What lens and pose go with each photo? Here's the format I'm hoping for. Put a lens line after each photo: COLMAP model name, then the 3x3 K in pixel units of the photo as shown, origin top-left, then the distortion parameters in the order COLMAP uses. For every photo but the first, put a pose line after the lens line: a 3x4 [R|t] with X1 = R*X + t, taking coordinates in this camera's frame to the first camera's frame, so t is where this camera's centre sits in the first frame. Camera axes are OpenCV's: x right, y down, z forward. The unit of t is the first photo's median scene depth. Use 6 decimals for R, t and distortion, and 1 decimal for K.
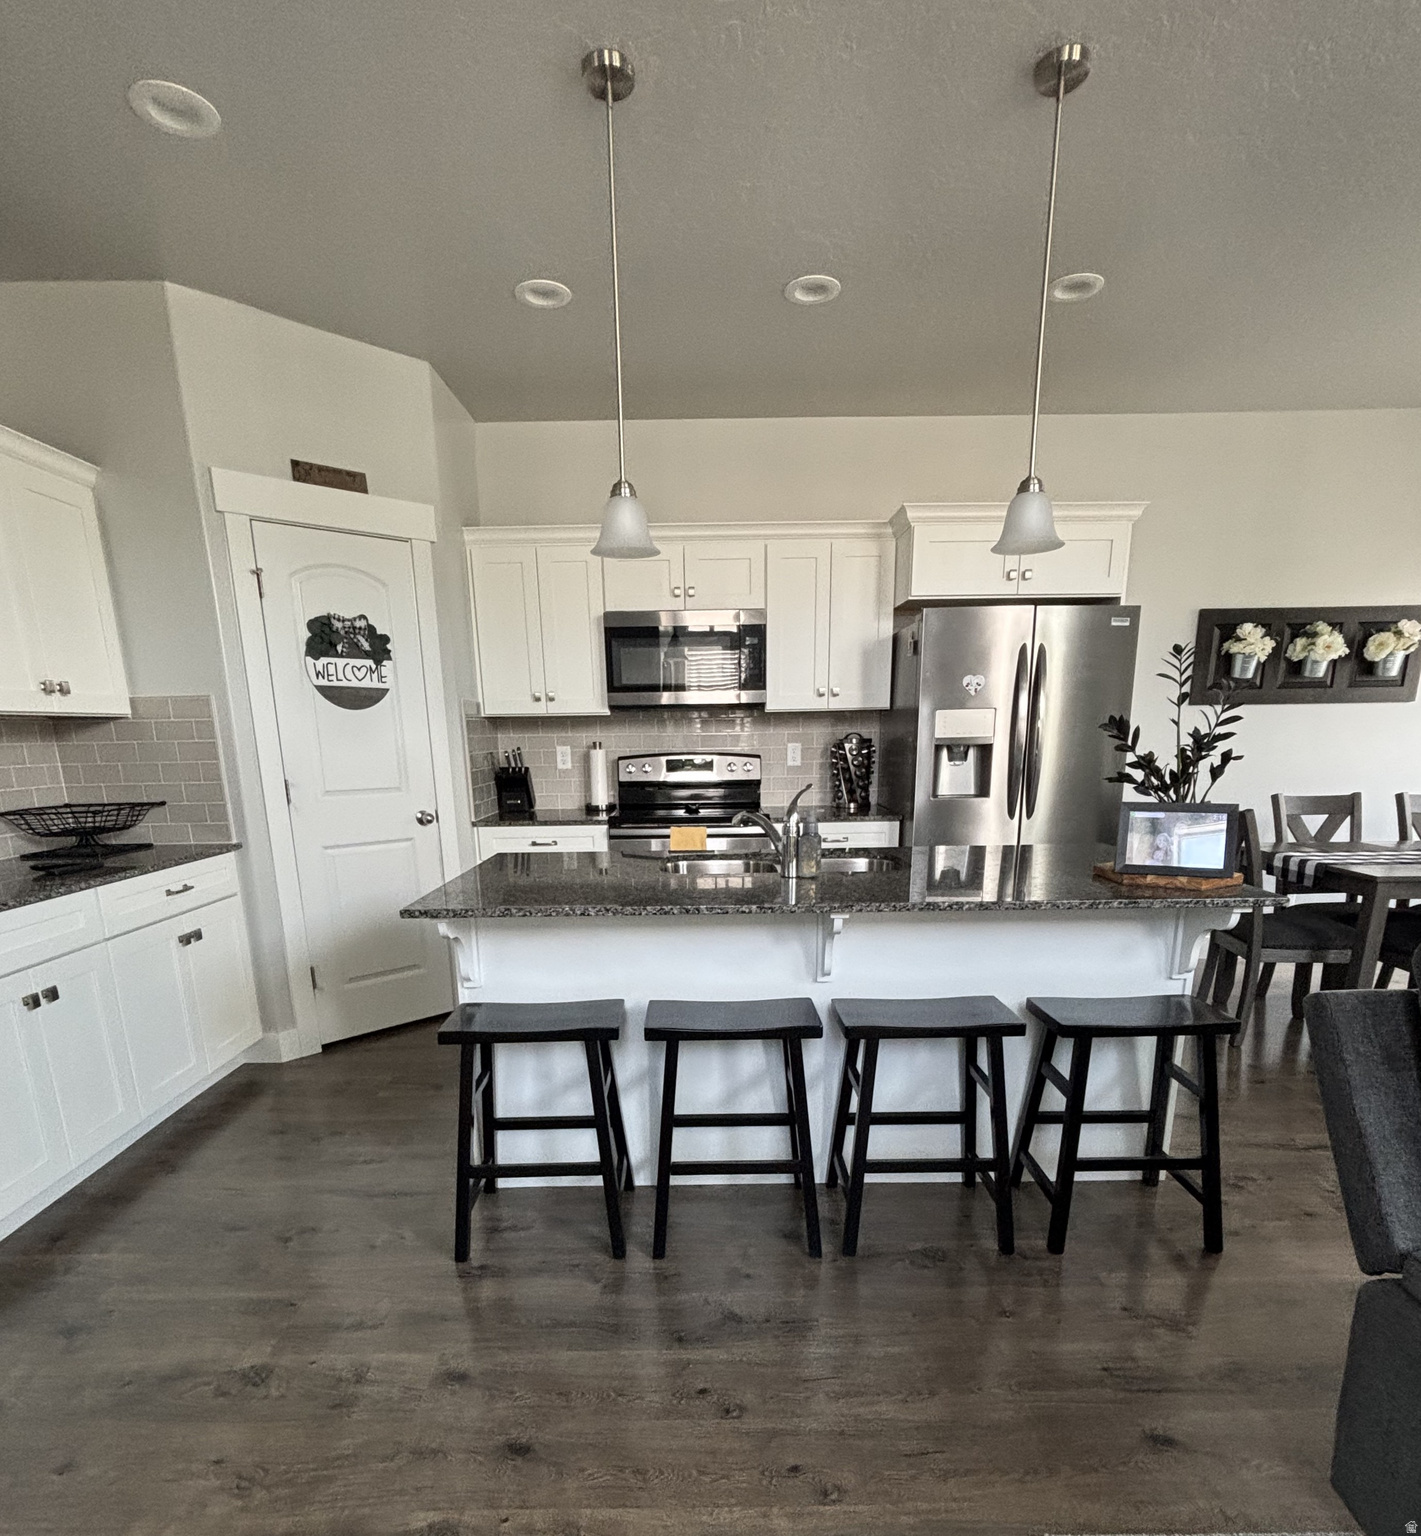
lens RADIAL K [[839.1, 0, 705.6], [0, 839.1, 958.0], [0, 0, 1]] dist [-0.004480, -0.001805]
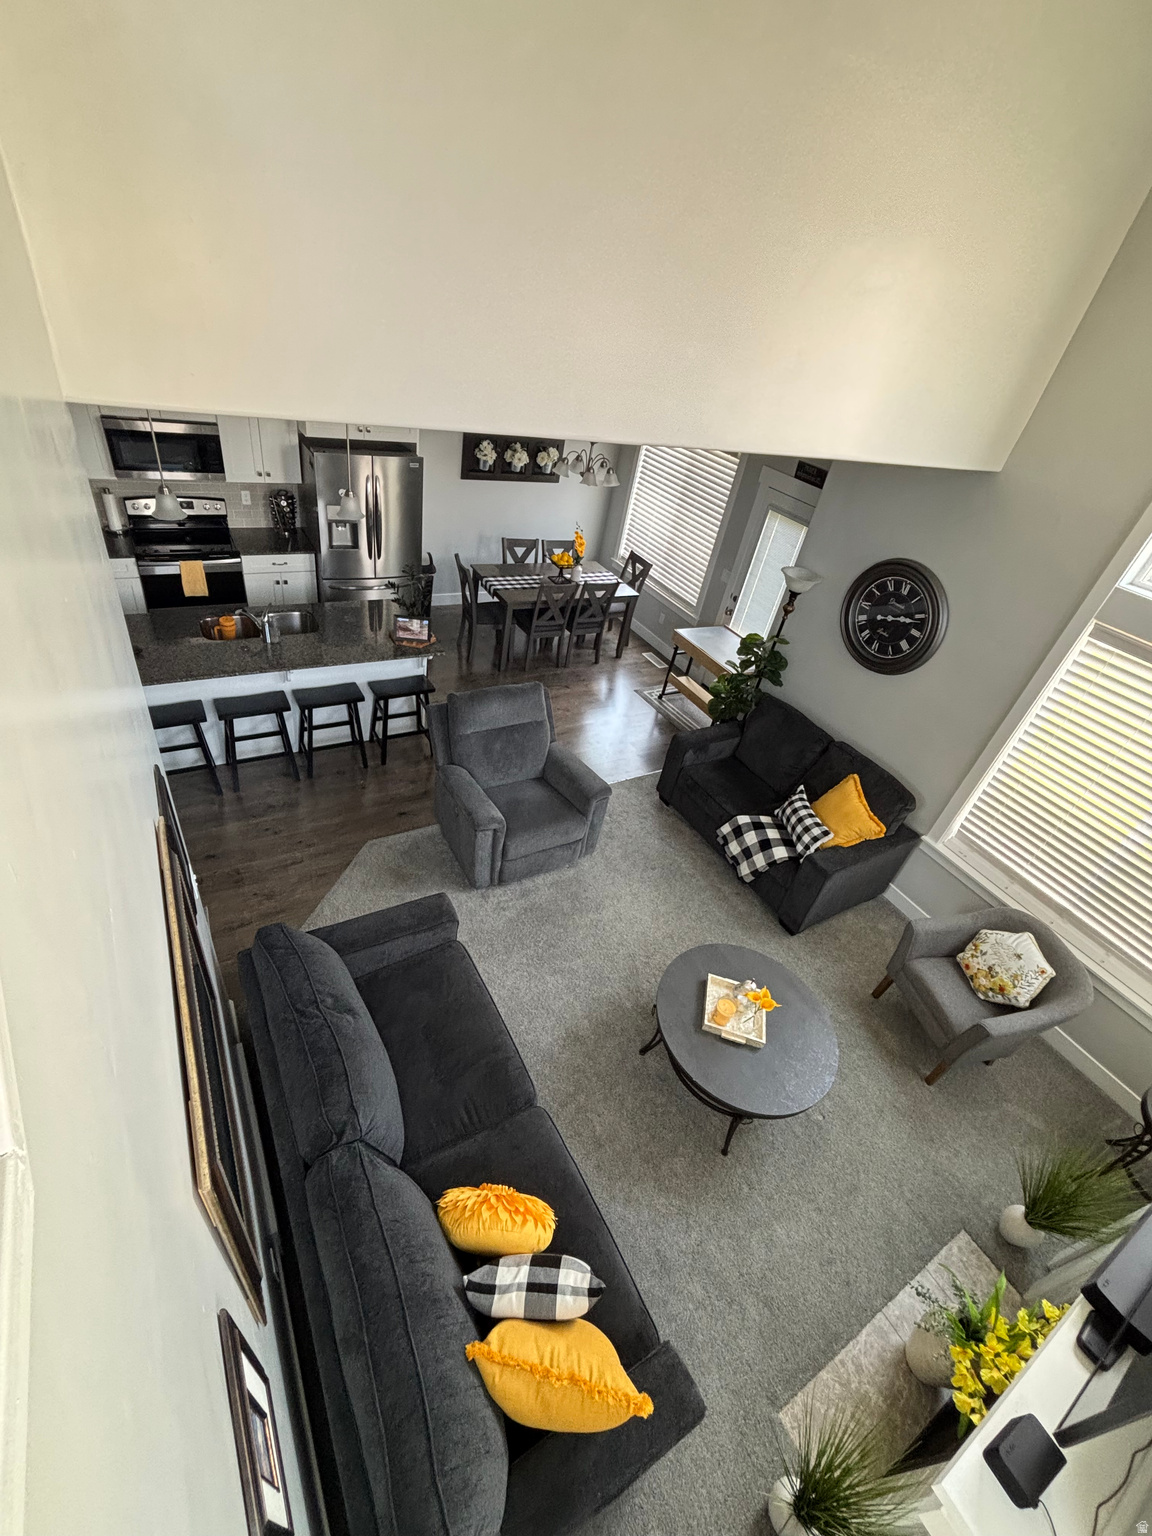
lens RADIAL K [[637.3, 0, 574.5], [0, 637.3, 767.3], [0, 0, 1]] dist [0.019942, -0.010596]
pose [[0.851320, -0.172787, 0.495378, -0.082790], [-0.045924, 0.916045, 0.398437, -0.357246], [-0.522633, -0.361947, 0.771913, -0.692901]]
